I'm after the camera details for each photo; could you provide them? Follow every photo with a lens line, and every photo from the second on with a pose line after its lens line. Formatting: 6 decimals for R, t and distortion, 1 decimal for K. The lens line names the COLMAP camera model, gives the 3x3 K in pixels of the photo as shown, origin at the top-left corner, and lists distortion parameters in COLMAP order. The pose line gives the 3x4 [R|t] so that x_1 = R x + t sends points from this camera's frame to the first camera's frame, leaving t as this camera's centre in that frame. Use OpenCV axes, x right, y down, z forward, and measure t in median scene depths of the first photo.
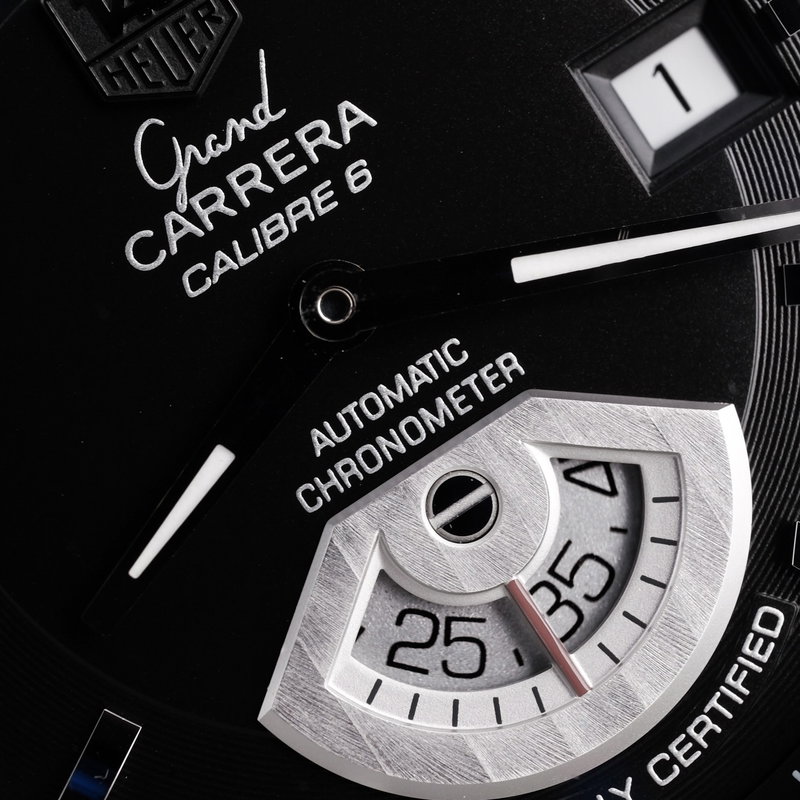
lens RADIAL K [[2656.0, 0, 397.0], [0, 2656.0, 397.5], [0, 0, 1]] dist [0.115596, 0.000000]
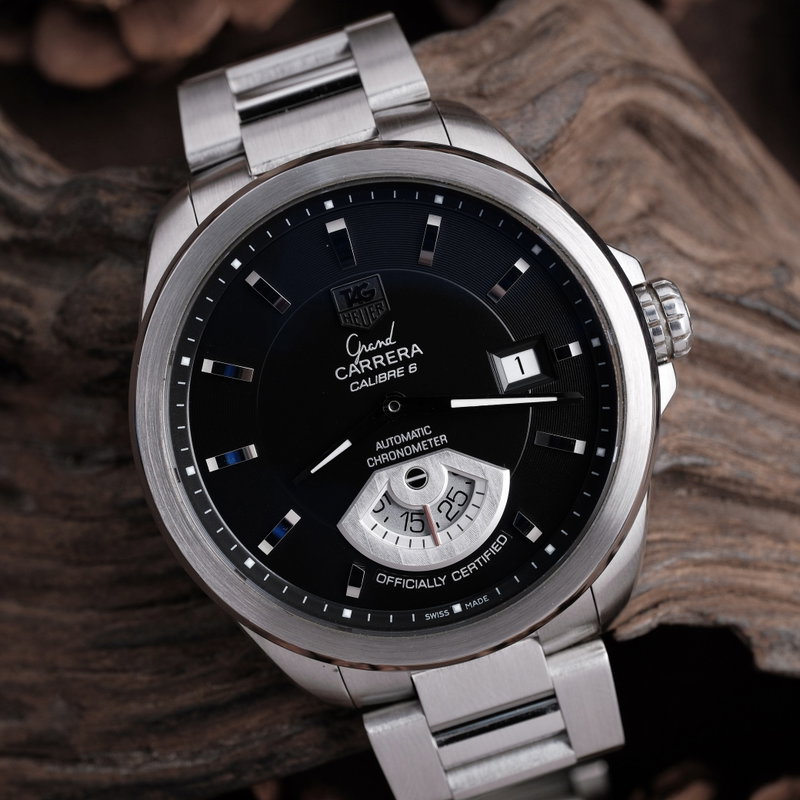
lens RADIAL K [[2656.0, 0, 377.0], [0, 2656.0, 346.0], [0, 0, 1]] dist [0.115596, 0.000000]
pose [[0.961736, 0.265177, -0.068879, 0.154433], [-0.264404, 0.964199, 0.020272, -0.161036], [0.071789, -0.001284, 0.997419, -2.138708]]
